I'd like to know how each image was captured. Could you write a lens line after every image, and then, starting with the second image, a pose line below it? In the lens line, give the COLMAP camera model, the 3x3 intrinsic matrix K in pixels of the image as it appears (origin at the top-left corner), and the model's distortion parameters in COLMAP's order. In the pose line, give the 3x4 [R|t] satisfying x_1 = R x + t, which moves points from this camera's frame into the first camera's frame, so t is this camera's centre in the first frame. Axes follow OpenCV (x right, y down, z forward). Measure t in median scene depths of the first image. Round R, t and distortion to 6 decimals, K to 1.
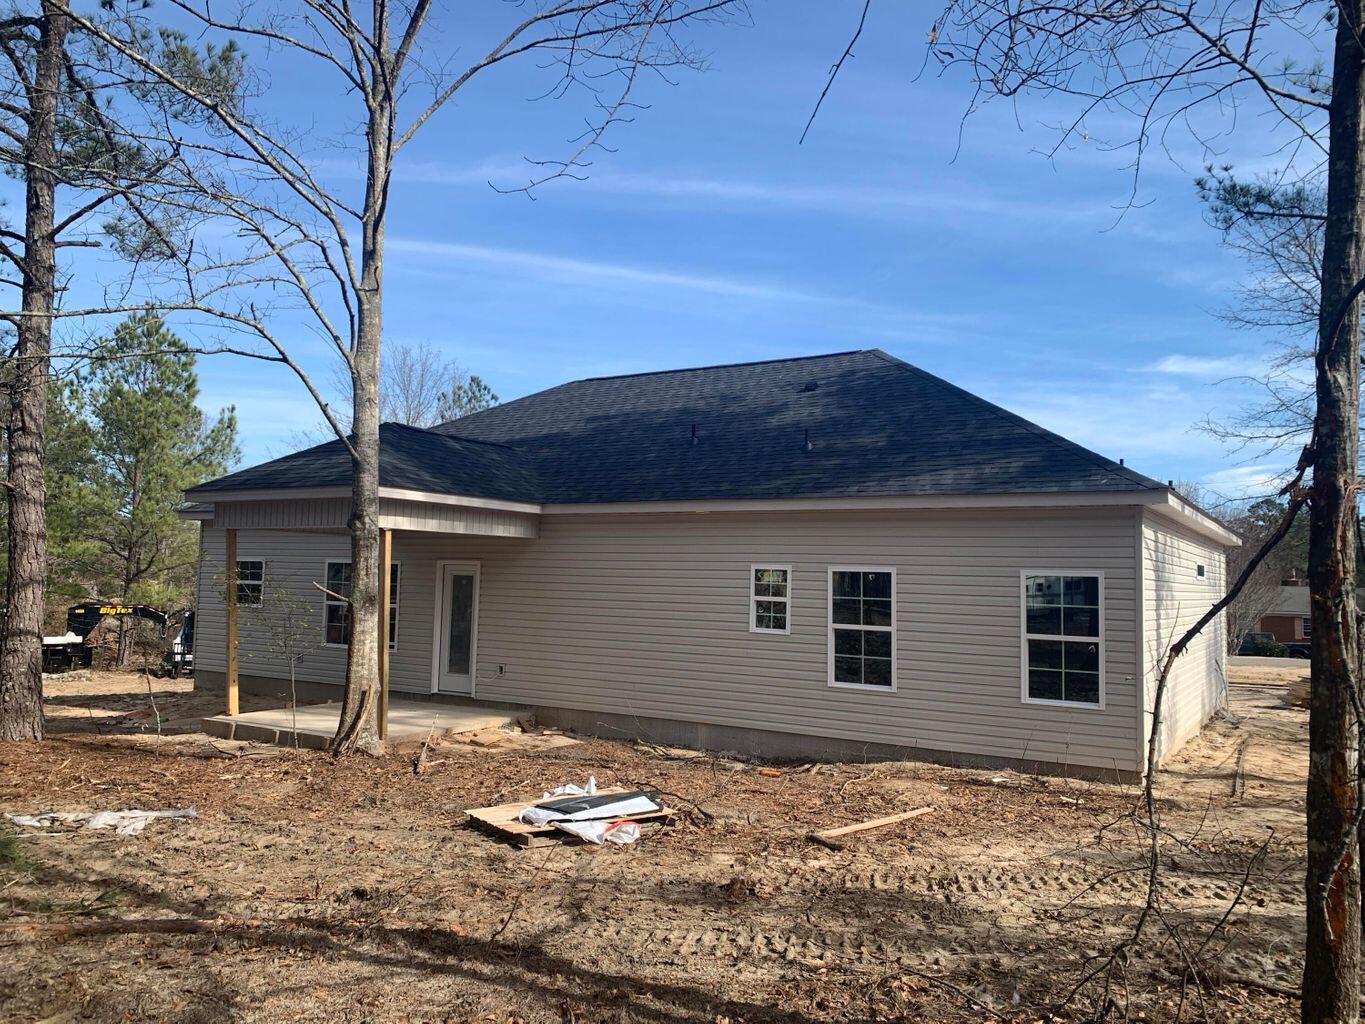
lens RADIAL K [[1043.0, 0, 682.5], [0, 1043.0, 512.0], [0, 0, 1]] dist [0.000991, 0.000037]
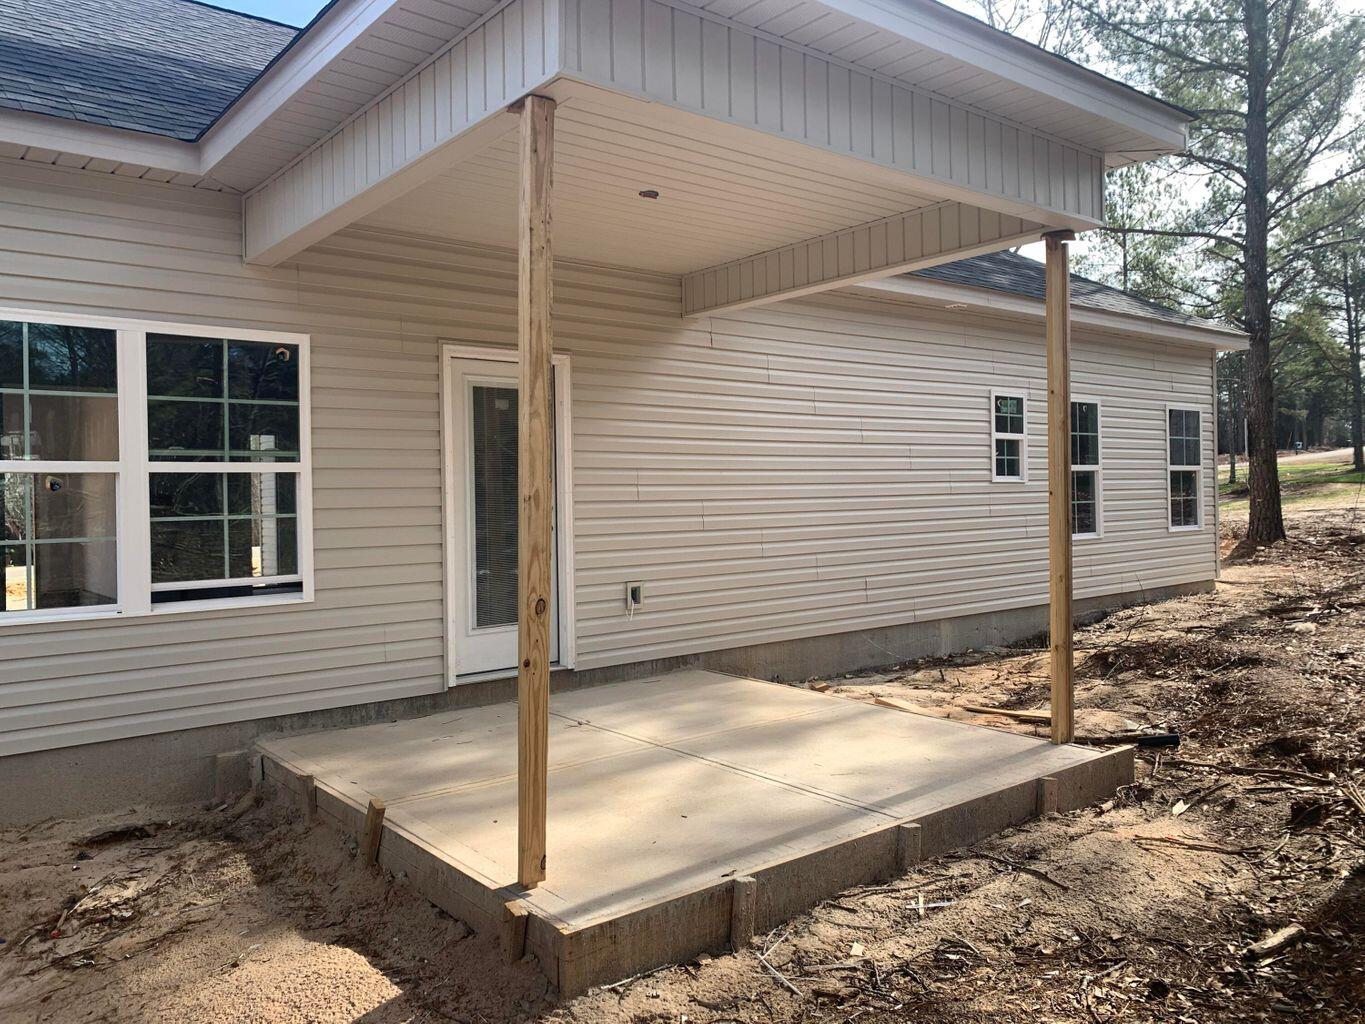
lens RADIAL K [[1043.0, 0, 682.5], [0, 1043.0, 512.0], [0, 0, 1]] dist [0.000991, 0.000037]
pose [[0.327523, -0.046033, 0.943721, -0.692142], [-0.031991, 0.997699, 0.059769, 0.099911], [-0.944301, -0.049767, 0.325297, 0.966668]]
